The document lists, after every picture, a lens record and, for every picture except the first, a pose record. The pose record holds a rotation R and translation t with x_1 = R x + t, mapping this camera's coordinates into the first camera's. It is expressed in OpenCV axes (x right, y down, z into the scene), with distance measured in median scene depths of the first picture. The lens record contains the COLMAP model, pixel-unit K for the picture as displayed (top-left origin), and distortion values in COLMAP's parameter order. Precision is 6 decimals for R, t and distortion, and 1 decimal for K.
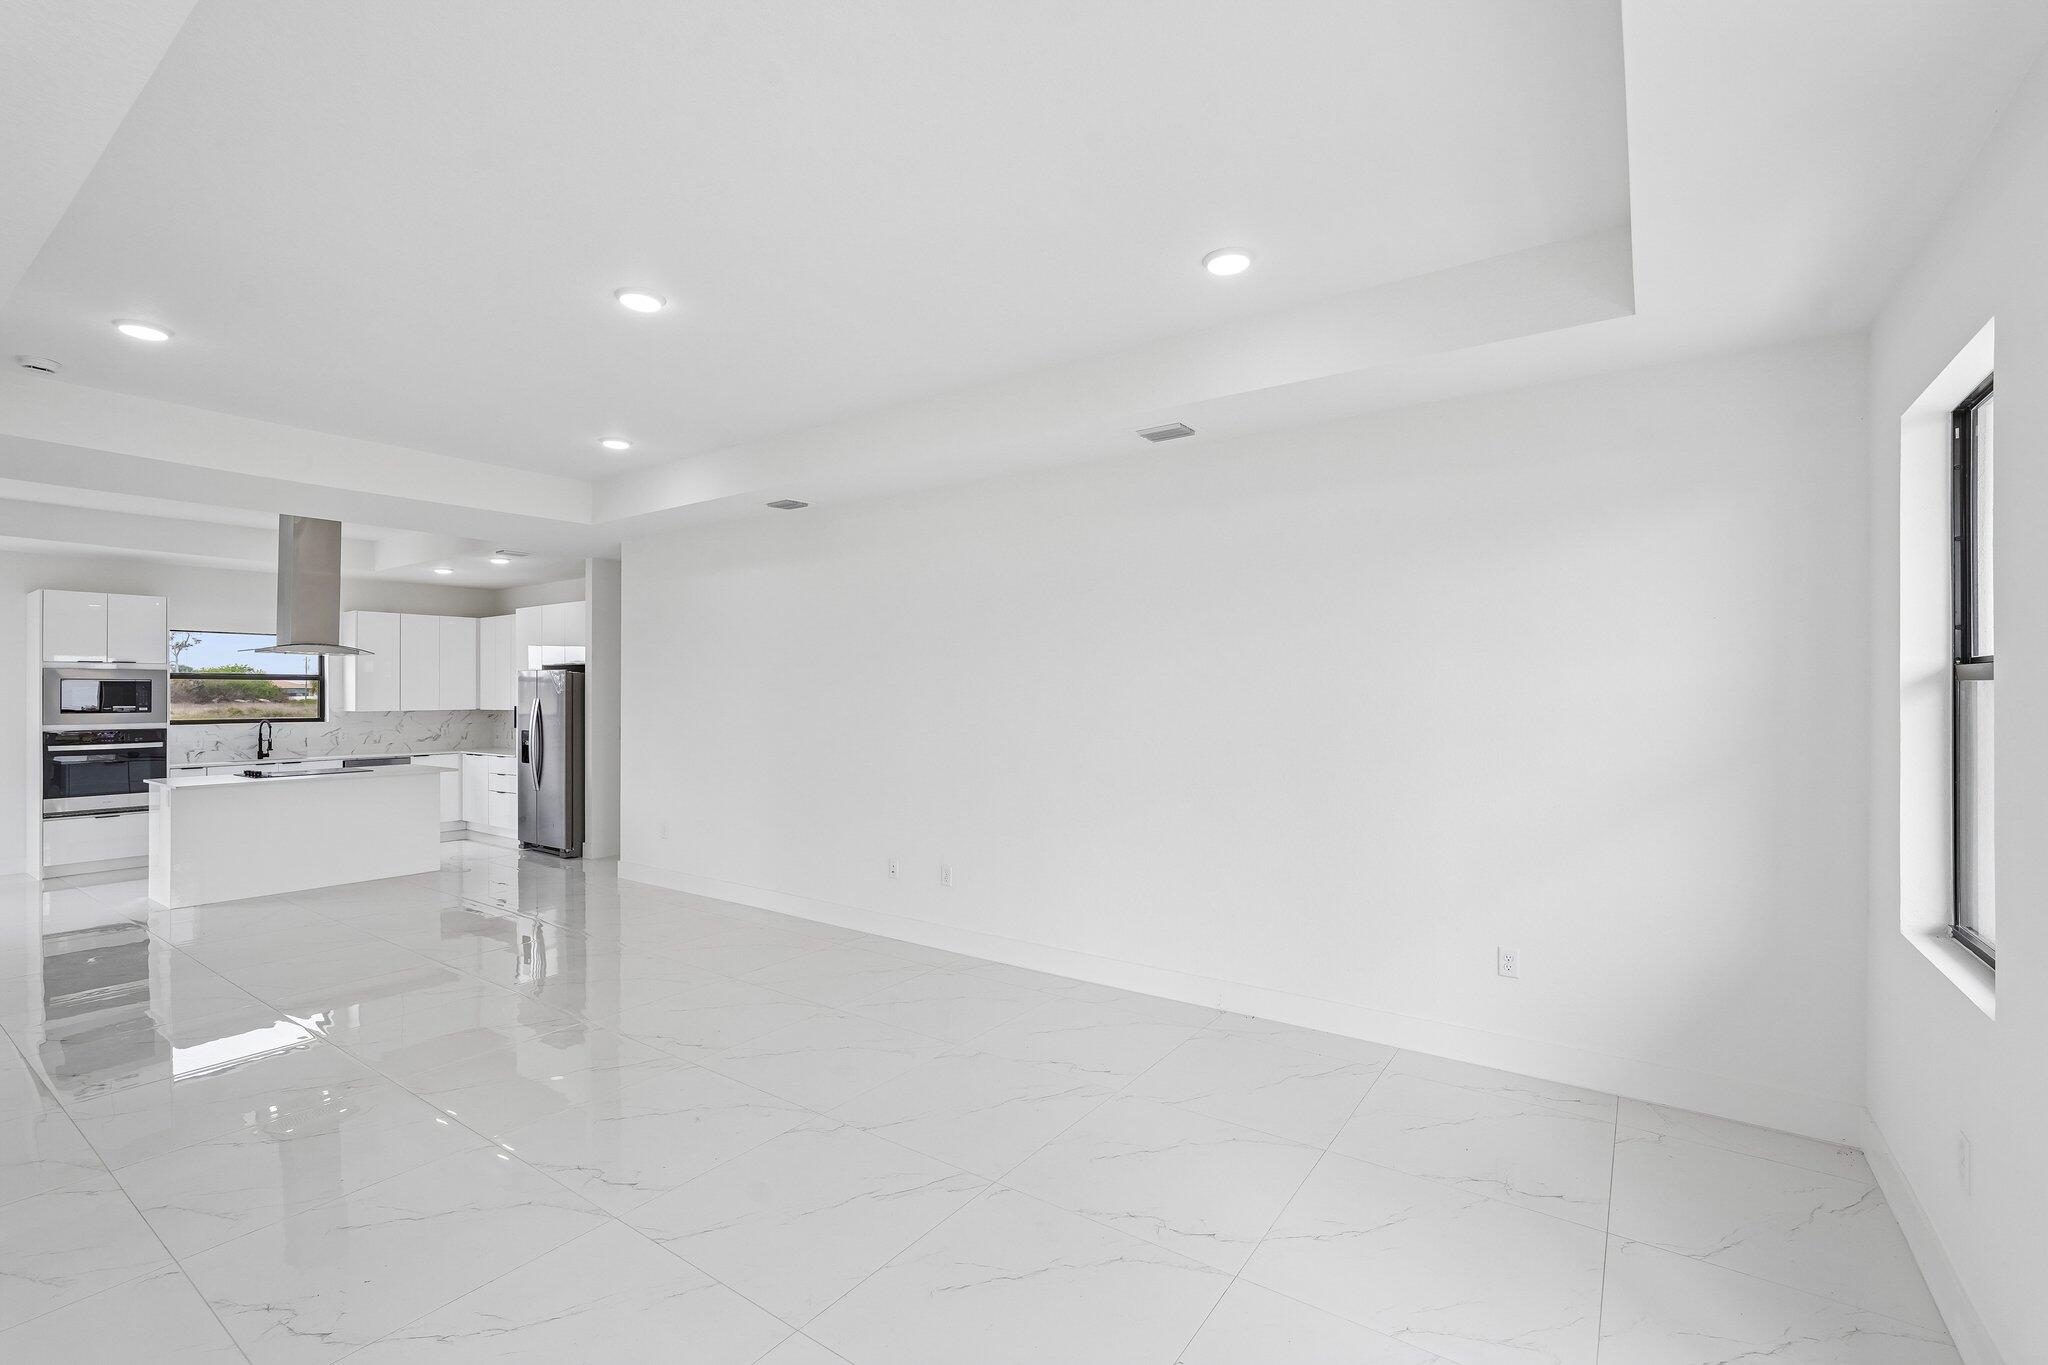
lens RADIAL K [[910.6, 0, 1017.0], [0, 910.6, 685.2], [0, 0, 1]] dist [-0.007094, 0.006519]
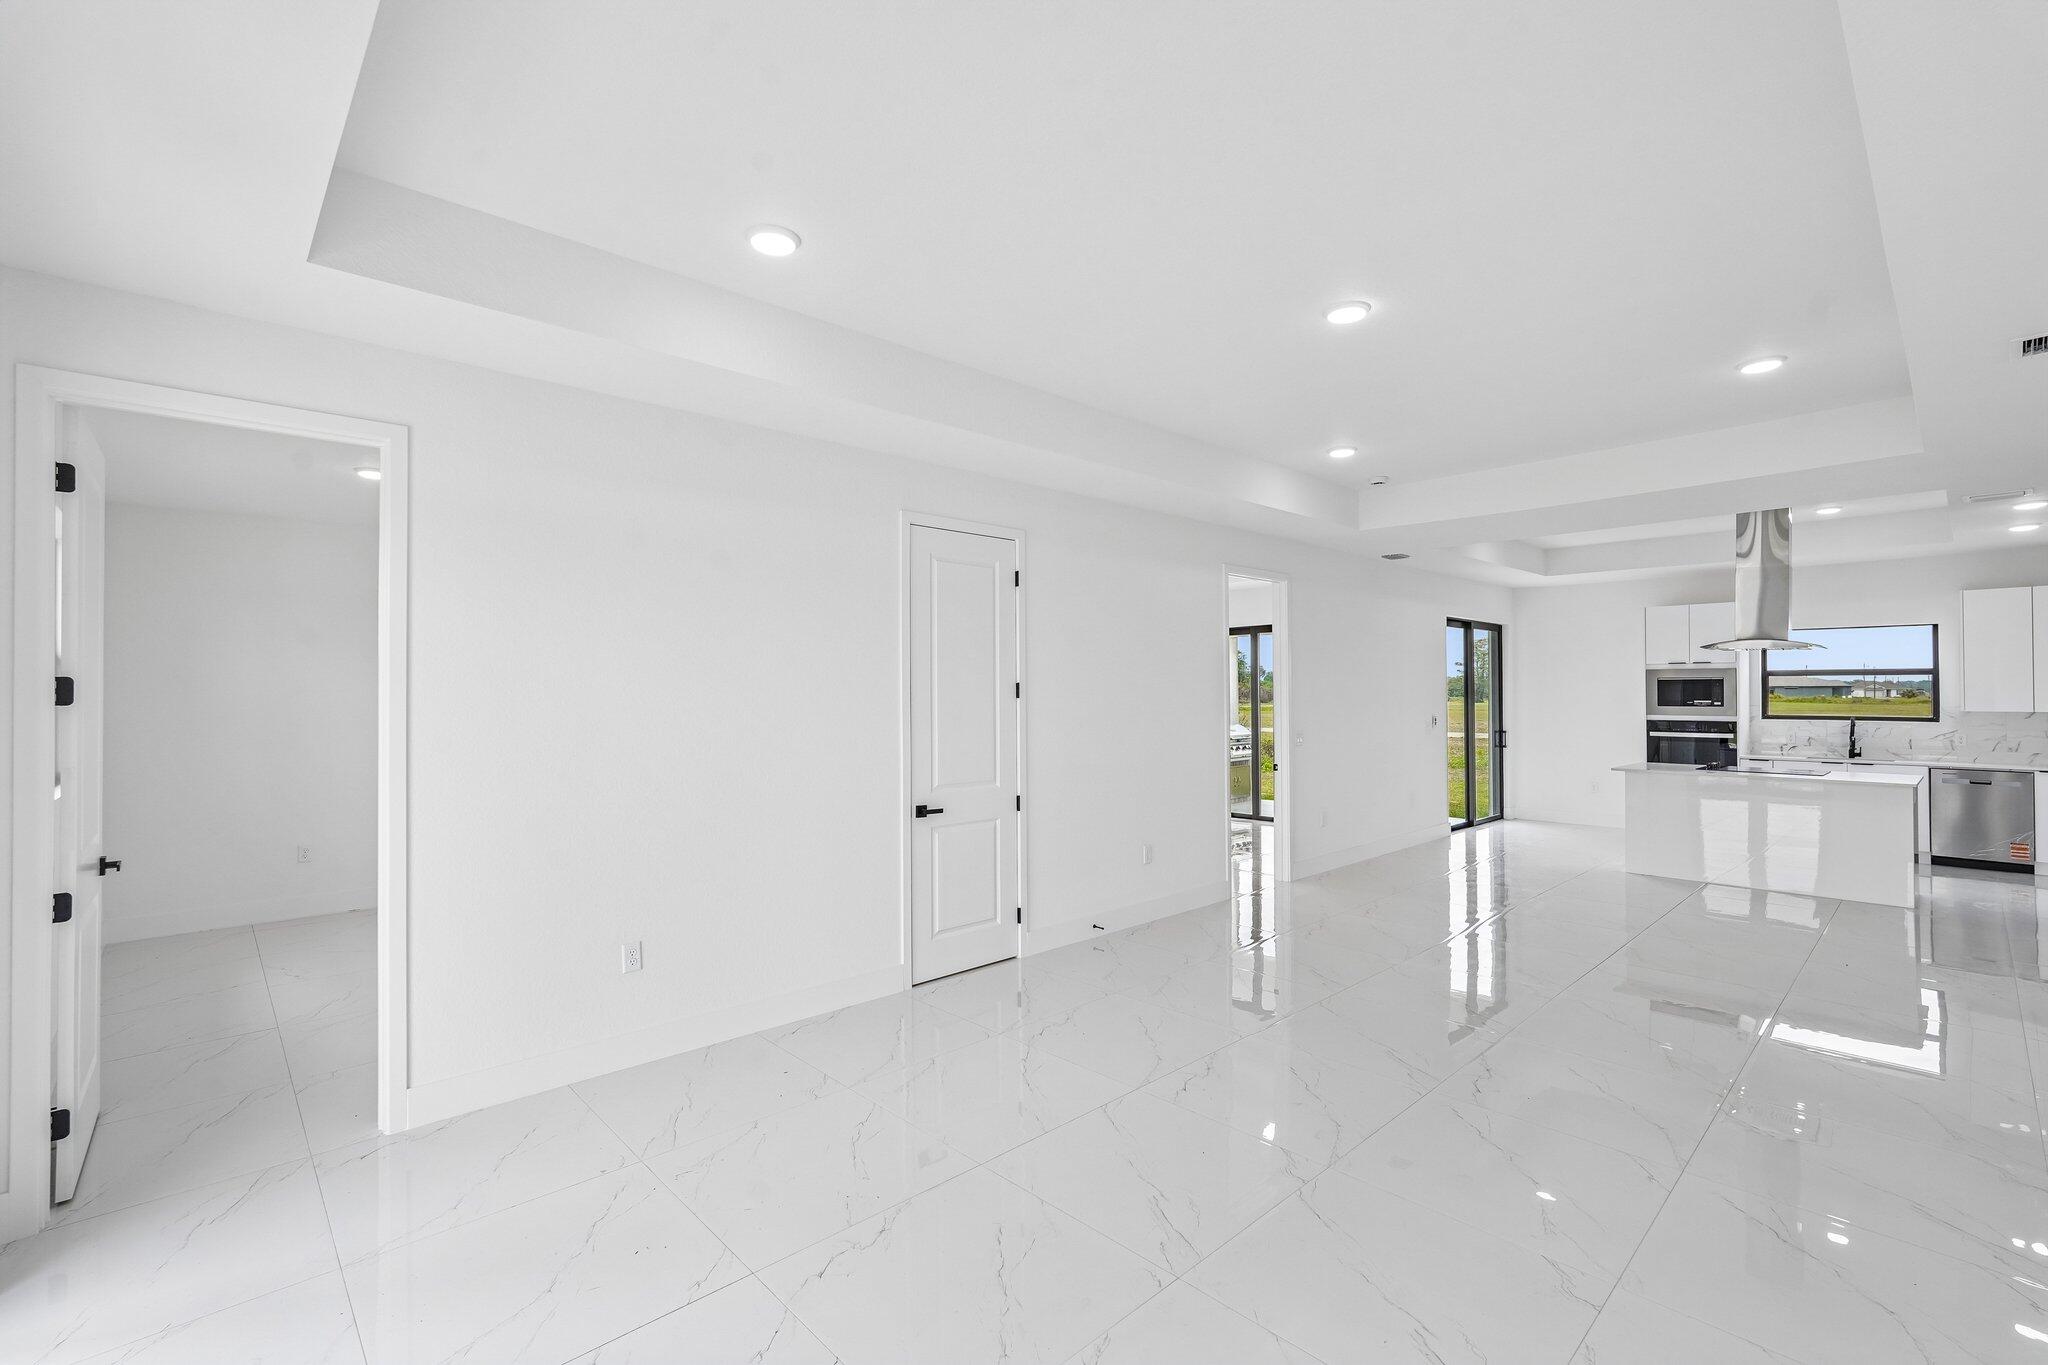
lens RADIAL K [[910.6, 0, 1039.0], [0, 910.6, 679.2], [0, 0, 1]] dist [-0.007094, 0.006519]
pose [[-0.177624, -0.012941, -0.984013, 0.291680], [0.008533, 0.999856, -0.014690, 0.005288], [0.984061, -0.011006, -0.177488, 0.363095]]
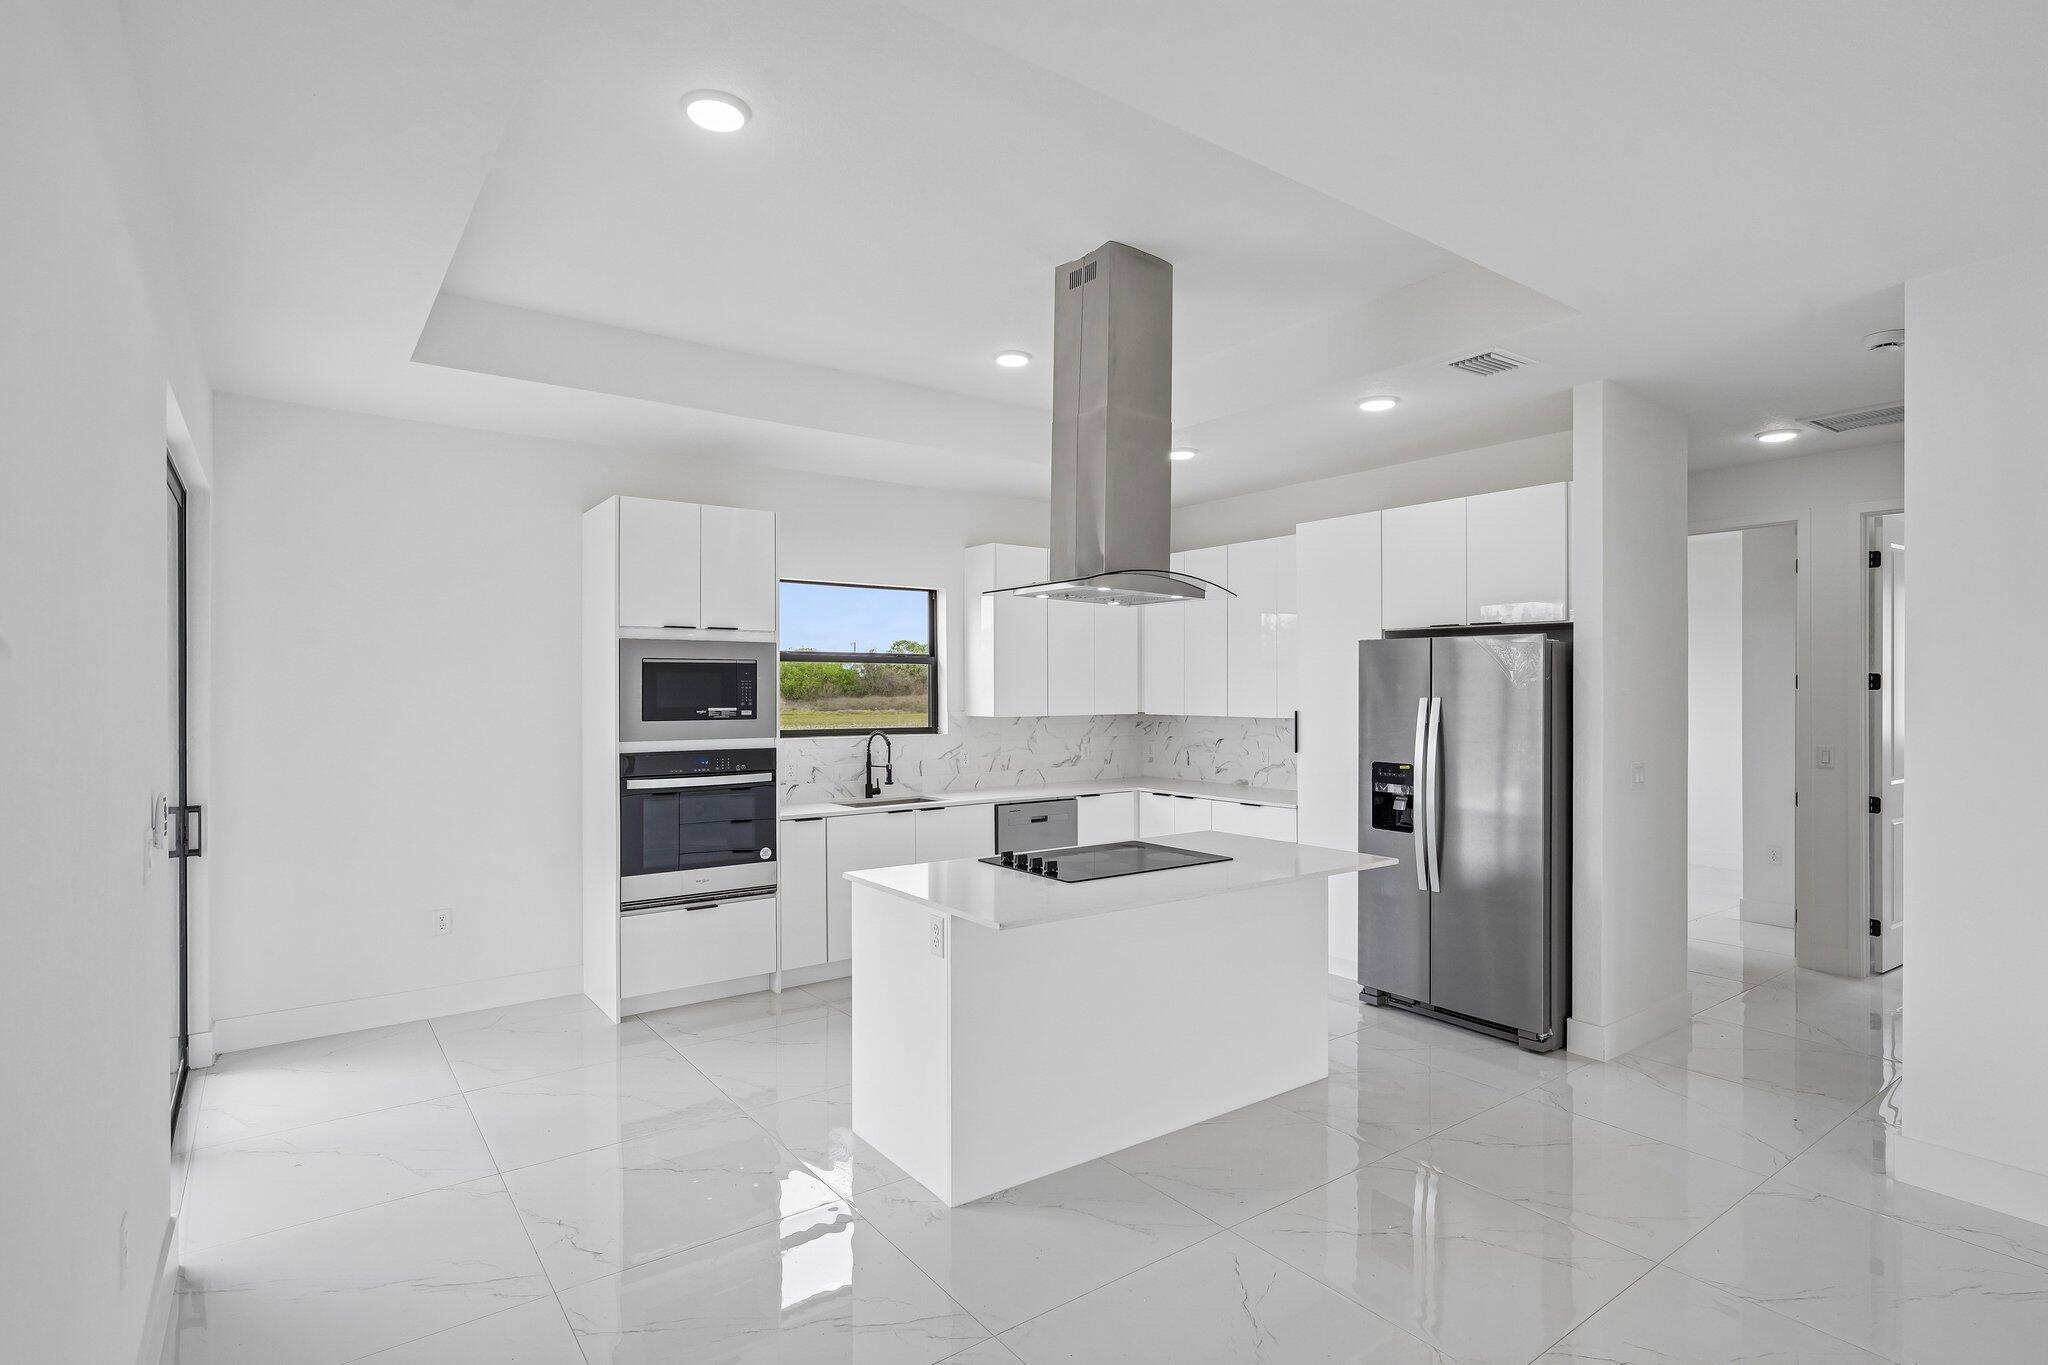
lens RADIAL K [[1033.6, 0, 1013.5], [0, 1033.6, 689.4], [0, 0, 1]] dist [-0.004362, 0.000867]
pose [[0.948714, 0.003902, -0.316112, -0.592093], [-0.000343, 0.999936, 0.011314, 0.004387], [0.316136, -0.010625, 0.948654, 0.442633]]
